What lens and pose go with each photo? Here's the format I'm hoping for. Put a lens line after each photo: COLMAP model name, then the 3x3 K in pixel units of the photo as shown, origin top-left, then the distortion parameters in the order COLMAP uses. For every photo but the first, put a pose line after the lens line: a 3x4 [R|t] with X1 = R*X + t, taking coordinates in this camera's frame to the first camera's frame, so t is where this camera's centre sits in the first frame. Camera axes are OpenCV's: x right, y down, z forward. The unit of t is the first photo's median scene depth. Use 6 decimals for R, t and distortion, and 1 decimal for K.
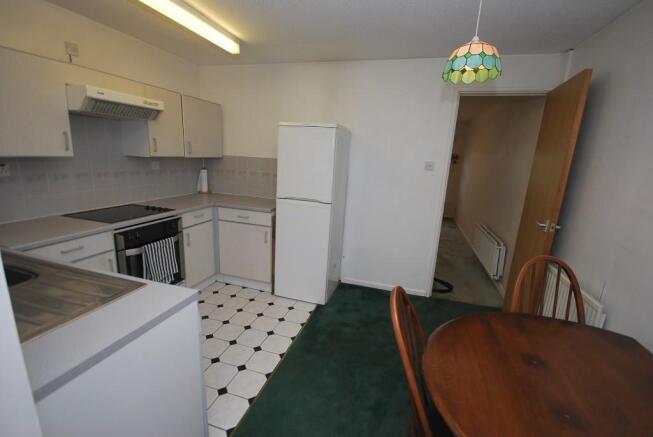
lens RADIAL K [[285.5, 0, 326.6], [0, 285.5, 219.2], [0, 0, 1]] dist [-0.021889, -0.001144]
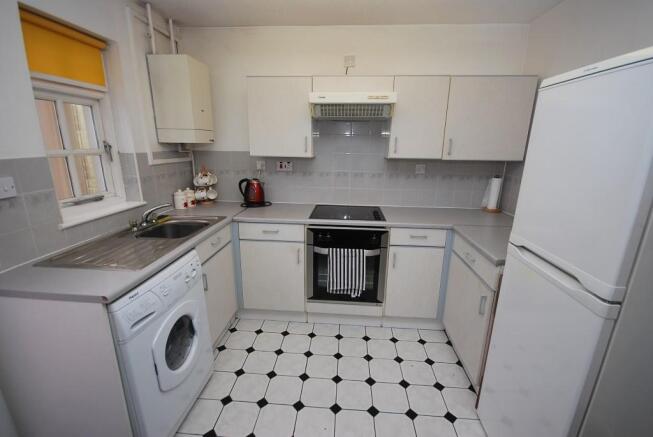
lens RADIAL K [[285.5, 0, 326.6], [0, 285.5, 219.2], [0, 0, 1]] dist [-0.021889, -0.001144]
pose [[0.212102, 0.194225, -0.957752, 0.235787], [-0.217316, 0.964886, 0.147545, -0.124204], [0.952778, 0.176841, 0.246863, 0.620764]]
